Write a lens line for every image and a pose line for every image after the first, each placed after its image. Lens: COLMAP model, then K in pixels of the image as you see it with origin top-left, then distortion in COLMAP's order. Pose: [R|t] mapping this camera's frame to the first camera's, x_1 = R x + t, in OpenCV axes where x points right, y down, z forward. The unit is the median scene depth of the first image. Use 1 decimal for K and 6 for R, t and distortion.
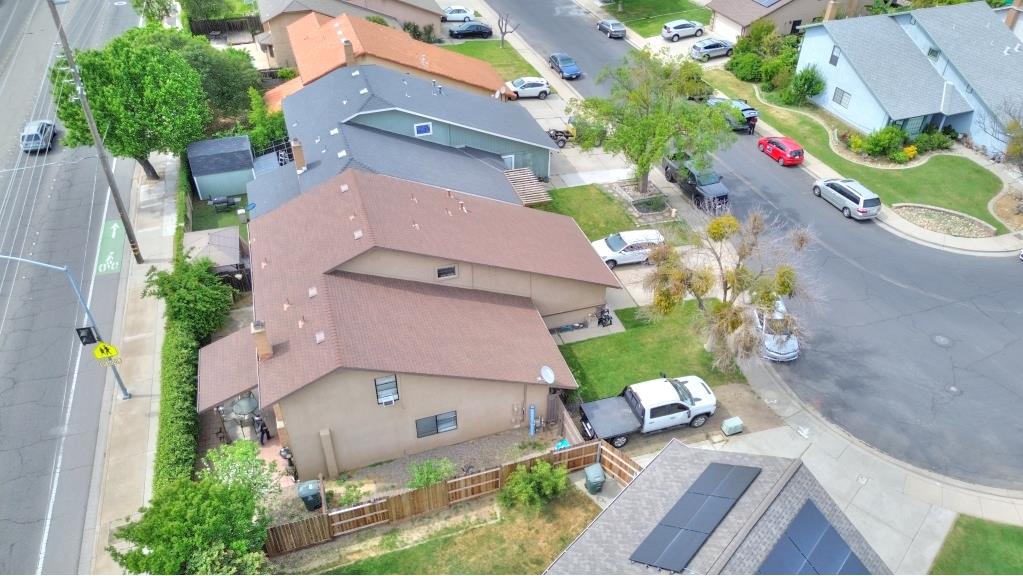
lens RADIAL K [[722.1, 0, 511.5], [0, 722.1, 288.0], [0, 0, 1]] dist [0.072318, -0.079150]
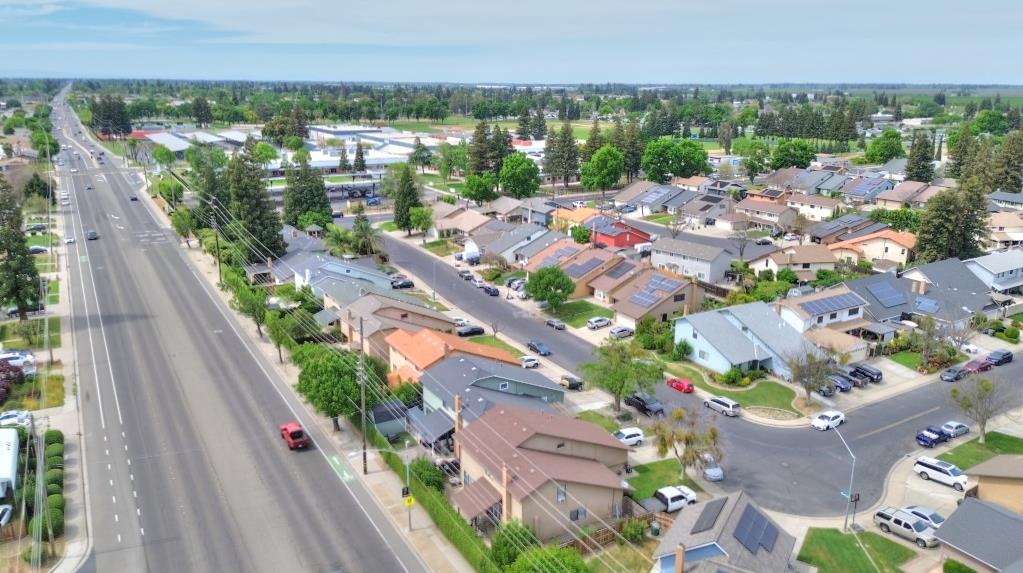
lens RADIAL K [[722.1, 0, 511.5], [0, 722.1, 286.5], [0, 0, 1]] dist [0.072318, -0.079150]
pose [[0.977456, -0.052774, 0.204439, -0.394804], [0.124848, 0.925314, -0.358059, 0.175929], [-0.170274, 0.375511, 0.911042, -0.654280]]
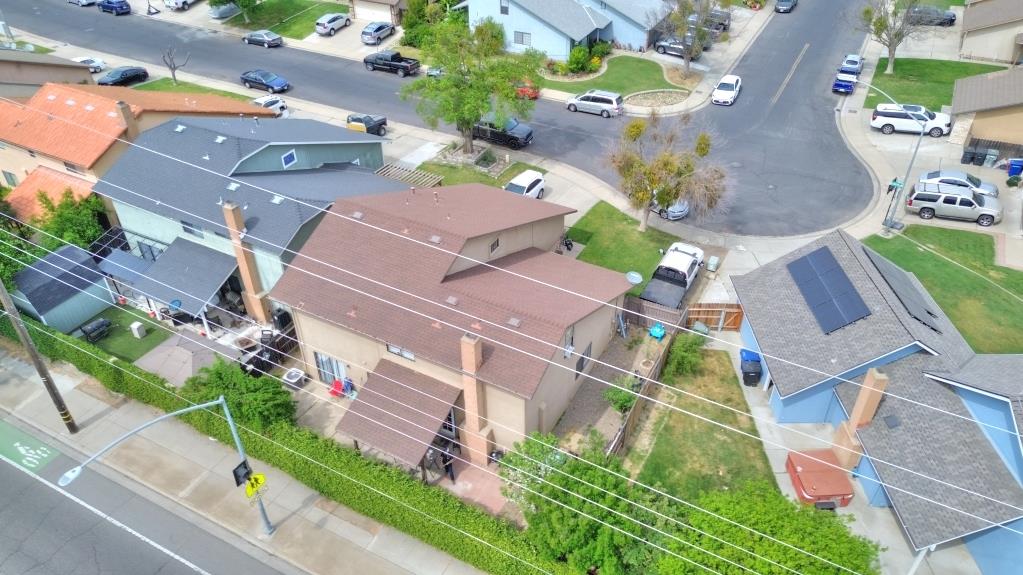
lens RADIAL K [[722.1, 0, 511.5], [0, 722.1, 287.5], [0, 0, 1]] dist [0.072318, -0.079150]
pose [[0.726562, -0.424148, 0.540562, -0.419047], [0.427484, 0.894965, 0.127651, -0.057174], [-0.537927, 0.138335, 0.831564, 0.072330]]
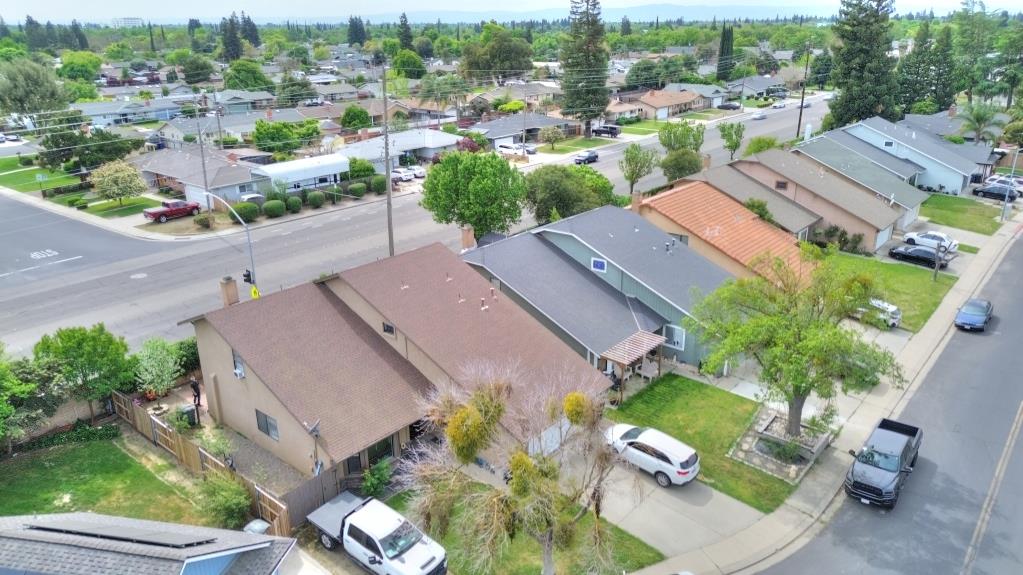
lens RADIAL K [[722.1, 0, 511.5], [0, 722.1, 287.5], [0, 0, 1]] dist [0.072318, -0.079150]
pose [[0.526128, 0.290507, -0.799246, 0.534868], [-0.511832, 0.858728, -0.024802, -0.089100], [0.679130, 0.422129, 0.600492, 0.276969]]
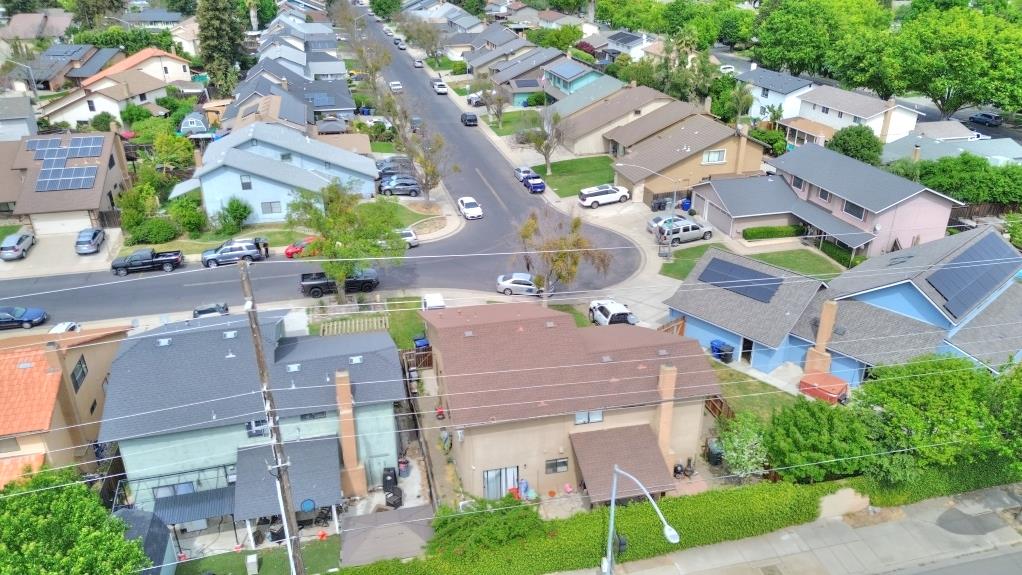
lens RADIAL K [[721.4, 0, 511.0], [0, 721.4, 287.5], [0, 0, 1]] dist [0.072318, -0.079150]
pose [[0.082553, -0.424523, 0.901646, -0.736020], [0.608499, 0.737978, 0.291750, -0.295168], [-0.789249, 0.524566, 0.319244, 0.388989]]
